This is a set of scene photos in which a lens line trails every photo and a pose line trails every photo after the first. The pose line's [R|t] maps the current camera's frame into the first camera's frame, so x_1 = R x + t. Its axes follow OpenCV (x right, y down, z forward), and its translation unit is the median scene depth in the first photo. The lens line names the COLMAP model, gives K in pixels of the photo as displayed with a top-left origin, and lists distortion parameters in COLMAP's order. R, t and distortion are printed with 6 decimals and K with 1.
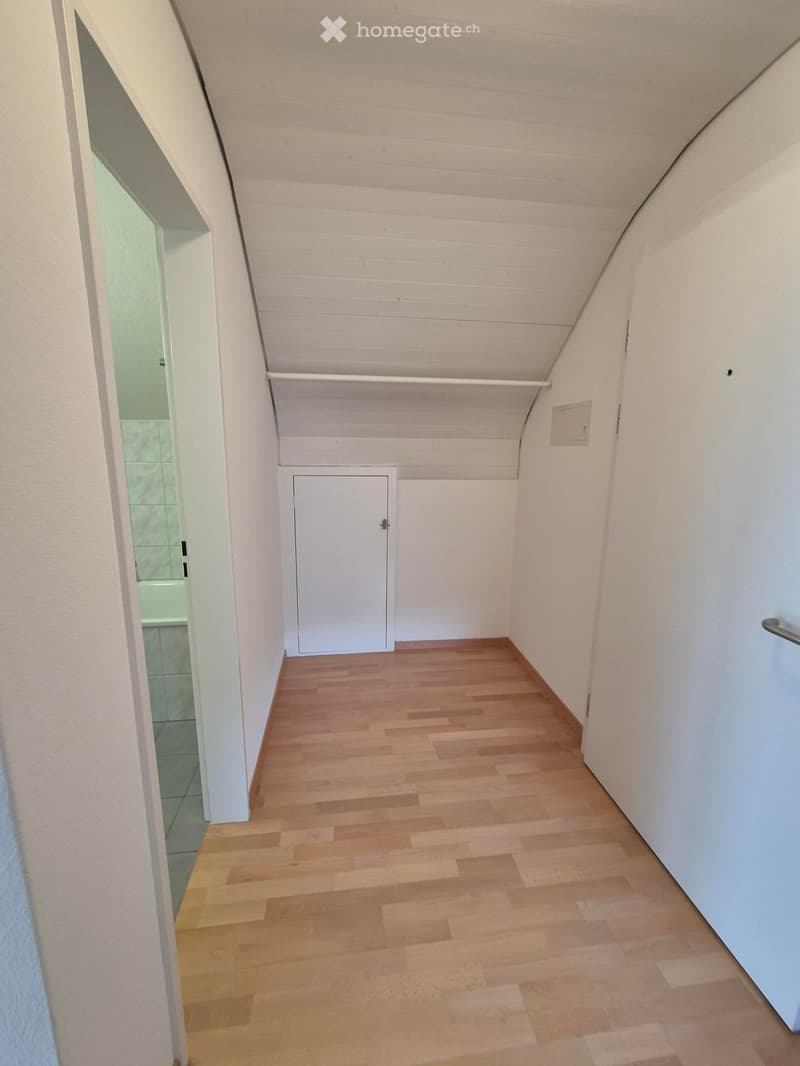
lens RADIAL K [[441.4, 0, 398.8], [0, 441.4, 533.4], [0, 0, 1]] dist [0.000320, -0.000004]
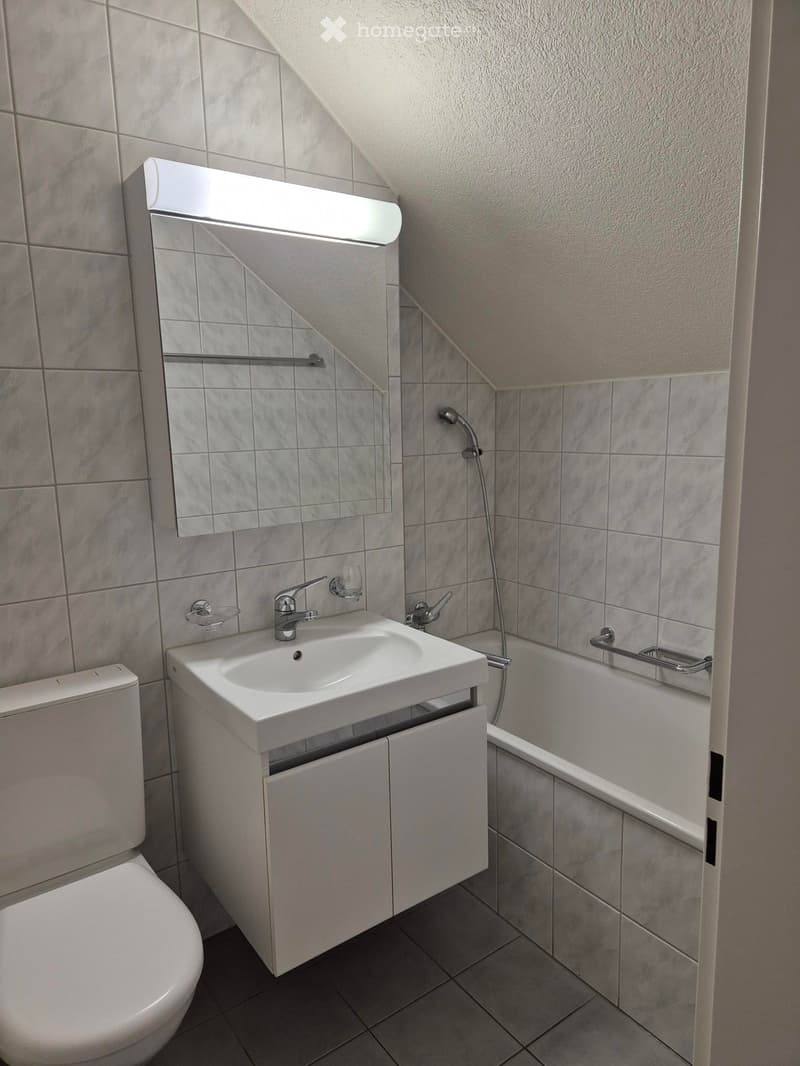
lens RADIAL K [[708.2, 0, 400.0], [0, 708.2, 533.0], [0, 0, 1]] dist [0.026828, -0.001317]
pose [[0.479618, 0.111346, -0.870384, -0.028230], [-0.143223, 0.988548, 0.047540, -0.065302], [0.865710, 0.101858, 0.490072, 0.319513]]
